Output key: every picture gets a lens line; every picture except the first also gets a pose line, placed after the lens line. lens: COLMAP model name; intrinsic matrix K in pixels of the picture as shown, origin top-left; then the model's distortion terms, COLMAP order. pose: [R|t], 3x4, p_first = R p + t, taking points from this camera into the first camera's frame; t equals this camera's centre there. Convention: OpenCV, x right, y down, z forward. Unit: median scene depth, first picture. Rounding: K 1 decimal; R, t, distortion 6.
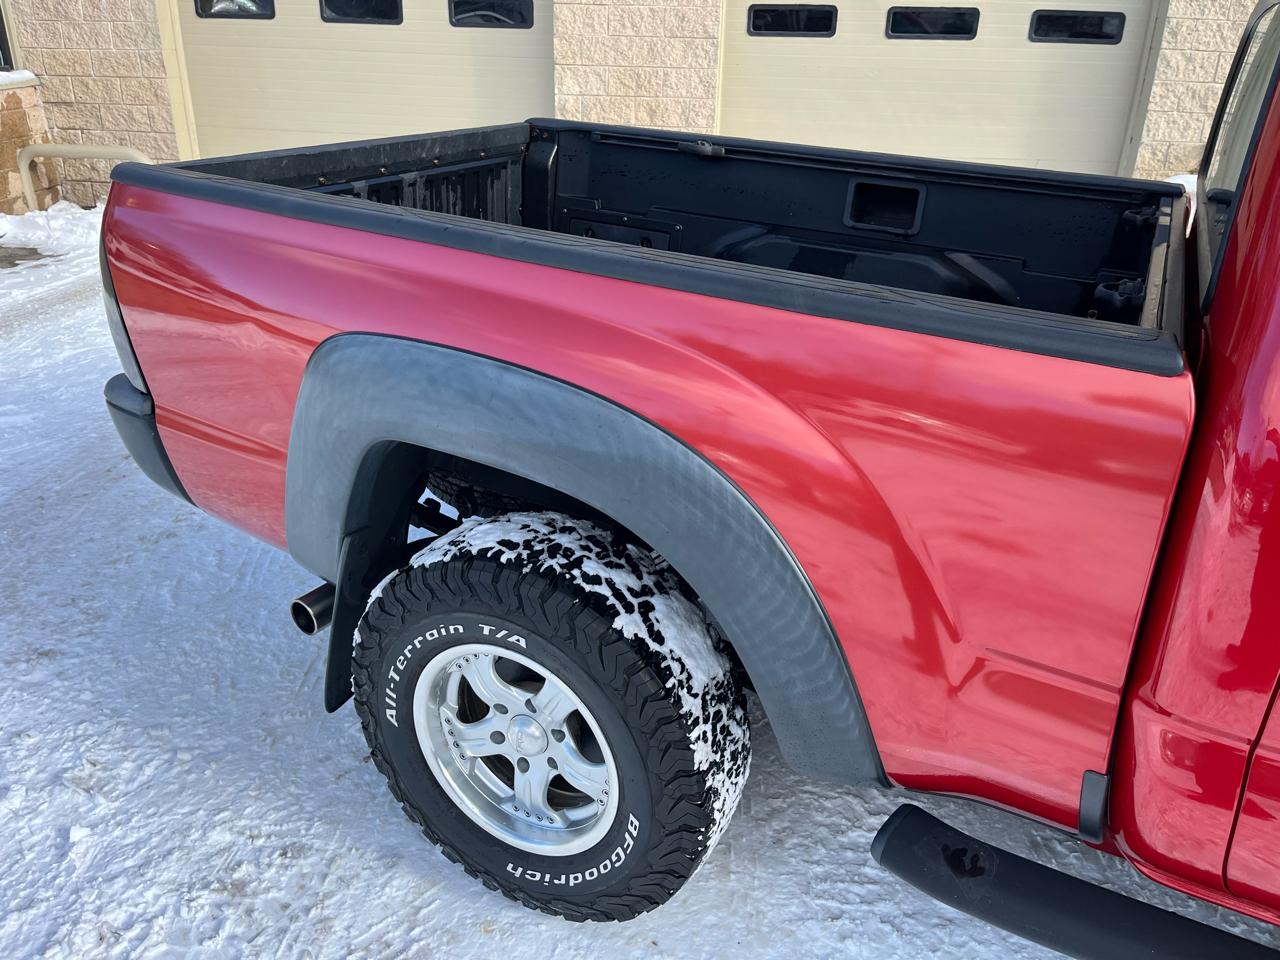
lens RADIAL K [[968.9, 0, 641.1], [0, 968.9, 461.9], [0, 0, 1]] dist [0.070786, -0.095238]
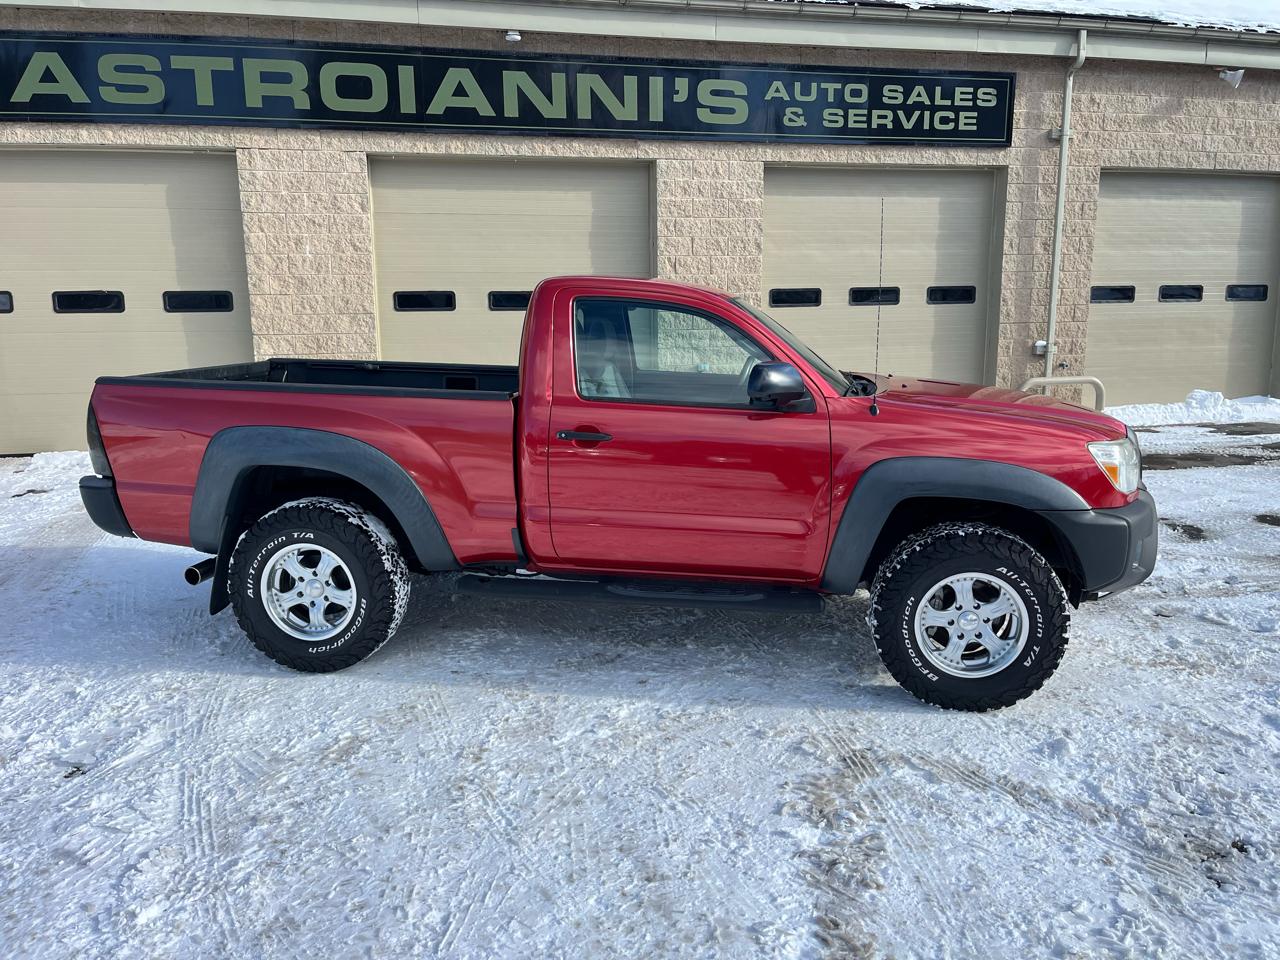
lens RADIAL K [[968.9, 0, 648.7], [0, 968.9, 469.5], [0, 0, 1]] dist [0.070786, -0.095238]
pose [[0.943028, -0.087212, 0.321081, -0.068742], [0.162171, 0.963122, -0.214700, 0.520188], [-0.290516, 0.254538, 0.922394, -1.230903]]
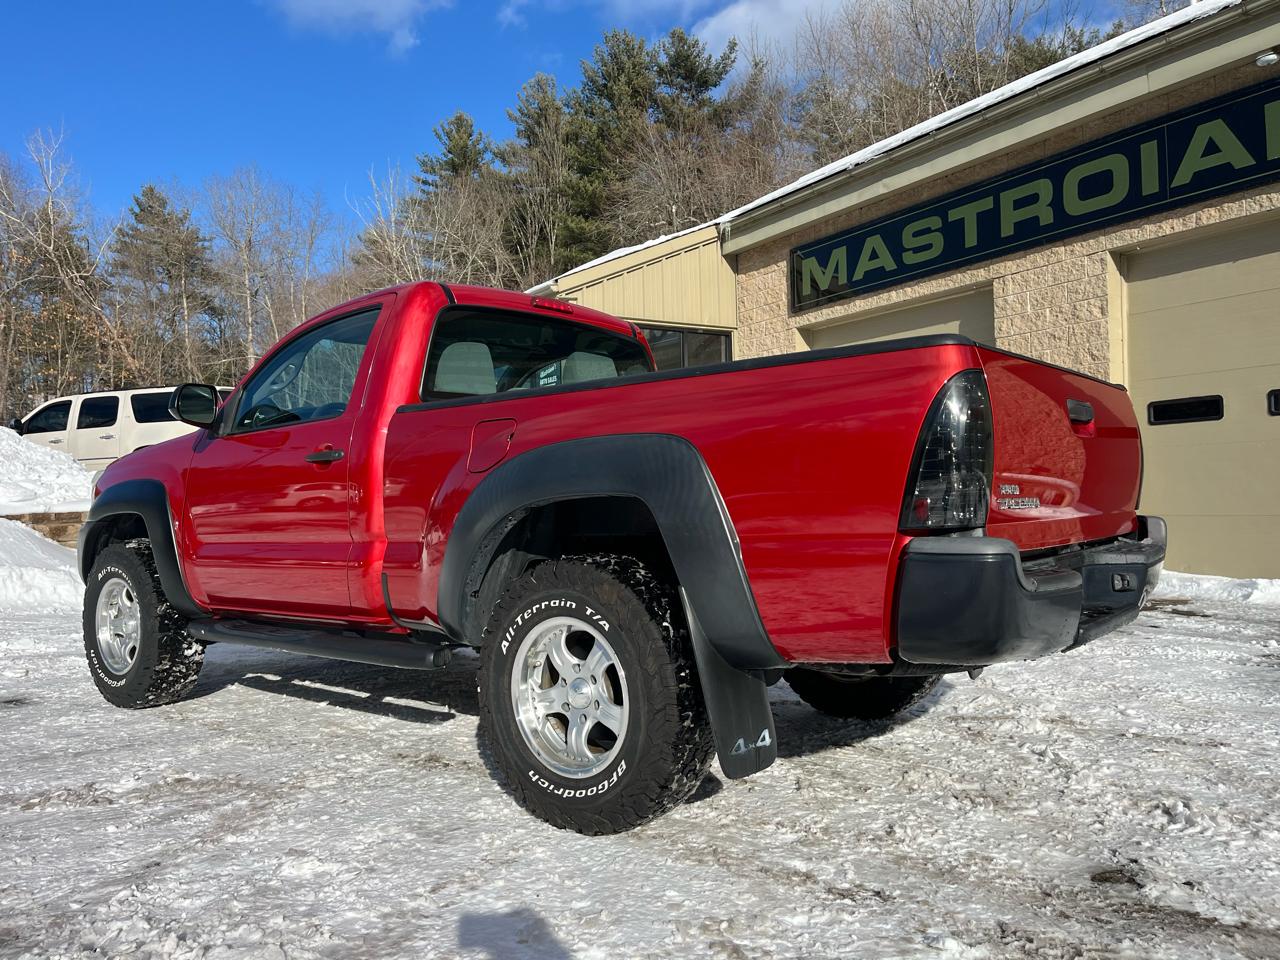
lens RADIAL K [[968.9, 0, 627.9], [0, 968.9, 473.7], [0, 0, 1]] dist [0.070786, -0.095238]
pose [[0.602180, -0.055610, -0.796422, 2.202530], [-0.302043, 0.907554, -0.291746, 0.535034], [0.739020, 0.416237, 0.529714, -0.294629]]
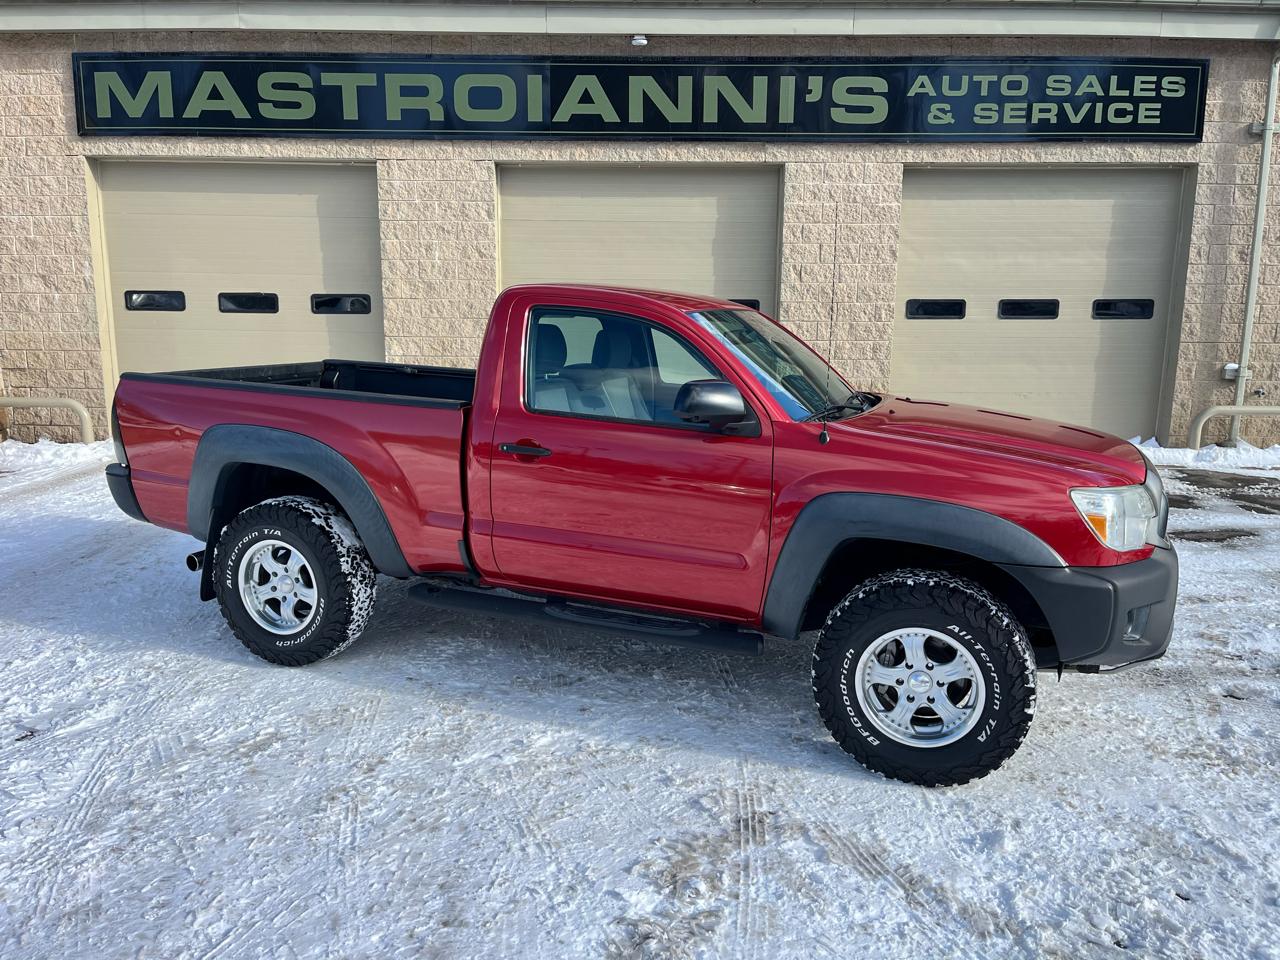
lens RADIAL K [[968.9, 0, 635.7], [0, 968.9, 483.5], [0, 0, 1]] dist [0.070786, -0.095238]
pose [[0.994561, -0.032516, 0.098948, 0.426765], [0.054900, 0.970990, -0.232734, 0.528456], [-0.088510, 0.236900, 0.967494, -1.237571]]
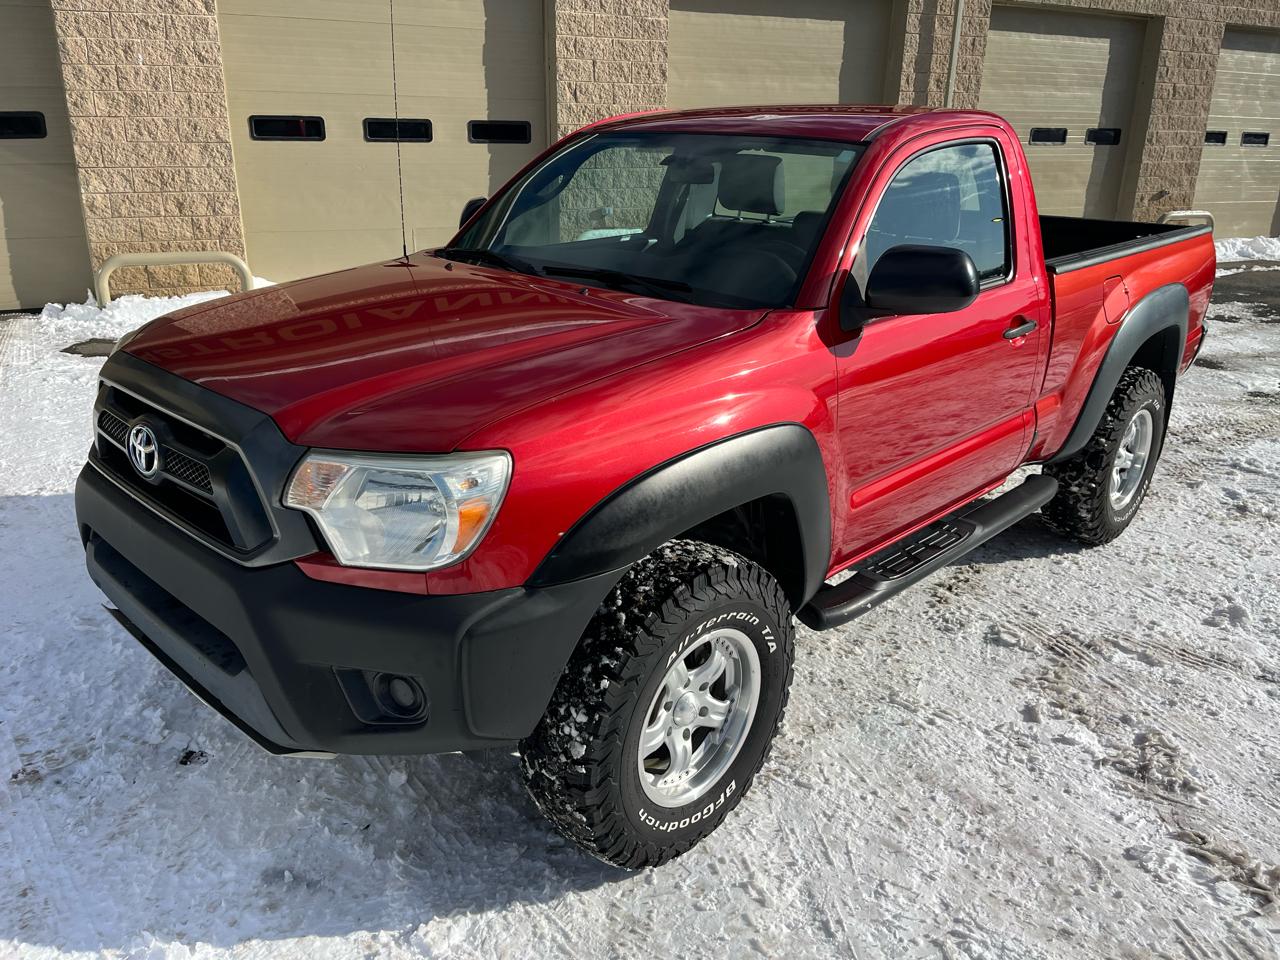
lens RADIAL K [[968.9, 0, 638.2], [0, 968.9, 477.5], [0, 0, 1]] dist [0.070786, -0.095238]
pose [[0.847743, -0.189429, 0.495428, -0.542640], [0.223774, 0.974587, -0.010270, 0.299730], [-0.480892, 0.119571, 0.868588, -0.770213]]
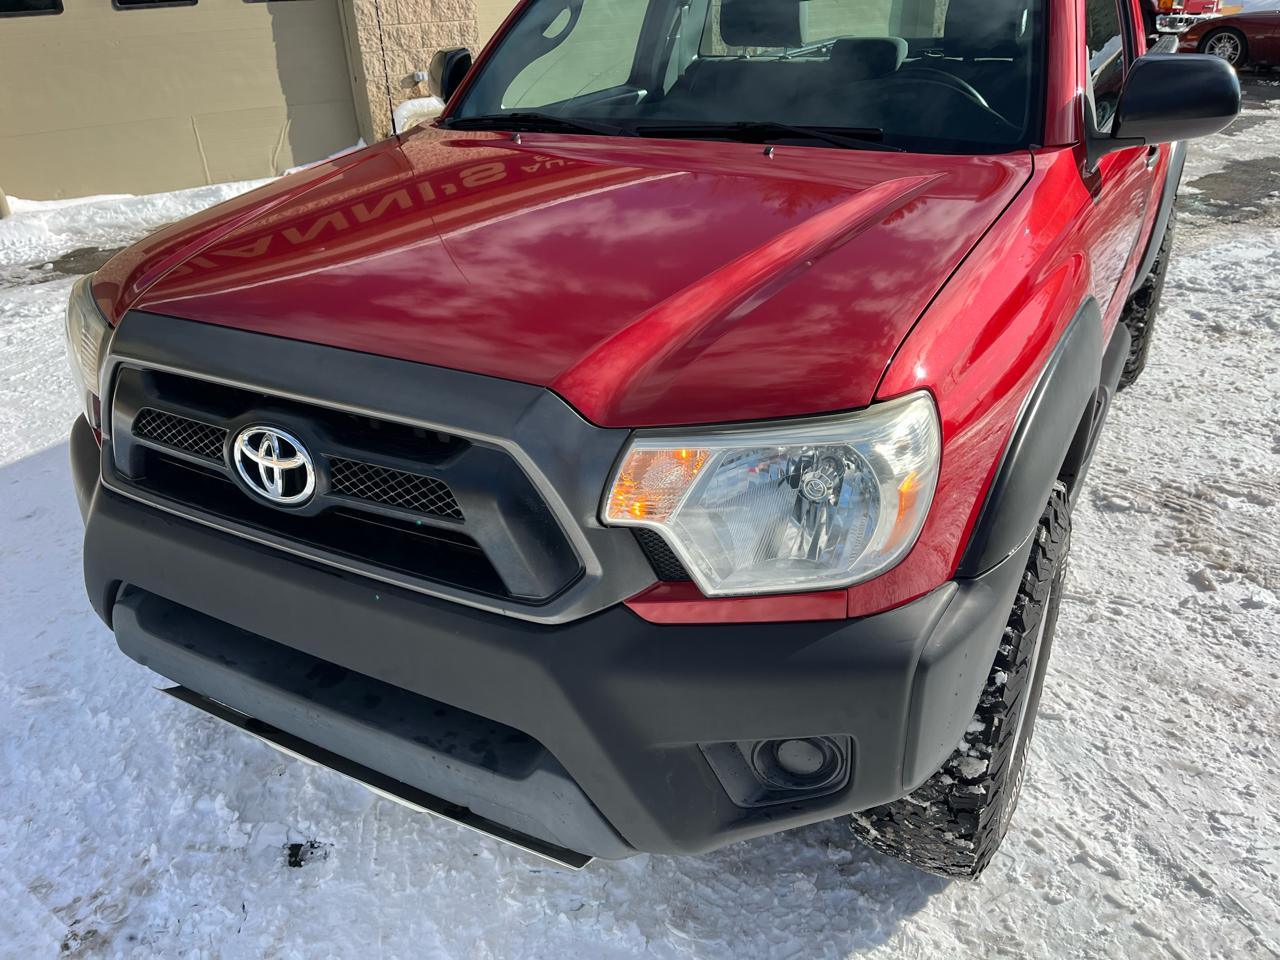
lens RADIAL K [[968.9, 0, 634.3], [0, 968.9, 480.8], [0, 0, 1]] dist [0.070786, -0.095238]
pose [[0.676220, -0.375234, 0.633976, -0.712980], [0.348084, 0.921184, 0.173948, 0.134864], [-0.649280, 0.103050, 0.753536, -0.304841]]
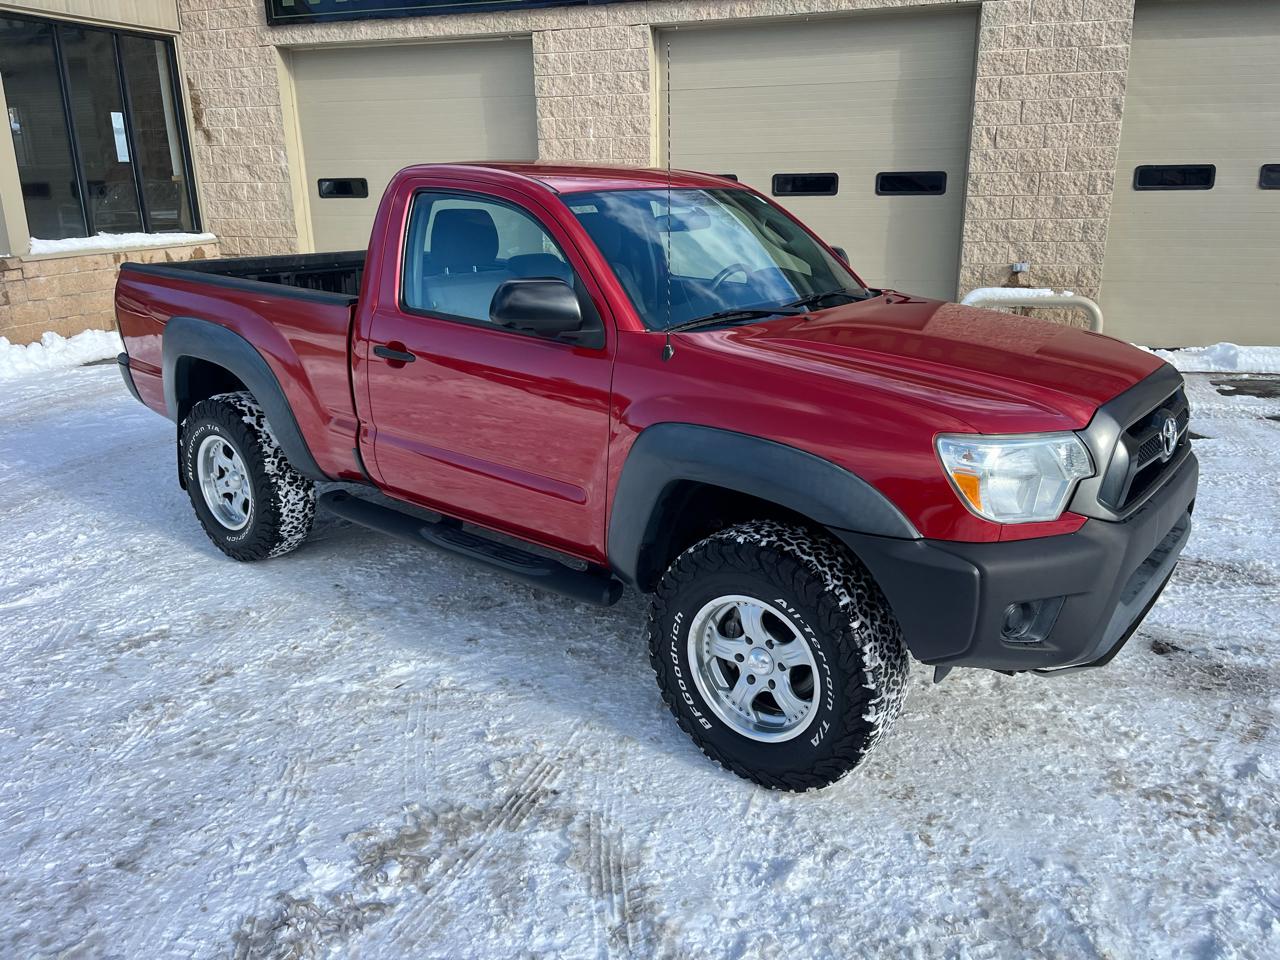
lens RADIAL K [[968.9, 0, 645.8], [0, 968.9, 475.0], [0, 0, 1]] dist [0.070786, -0.095238]
pose [[0.980650, 0.021806, -0.194552, 1.112986], [-0.047040, 0.990909, -0.126046, 0.425874], [0.190035, 0.132758, 0.972760, -0.975437]]
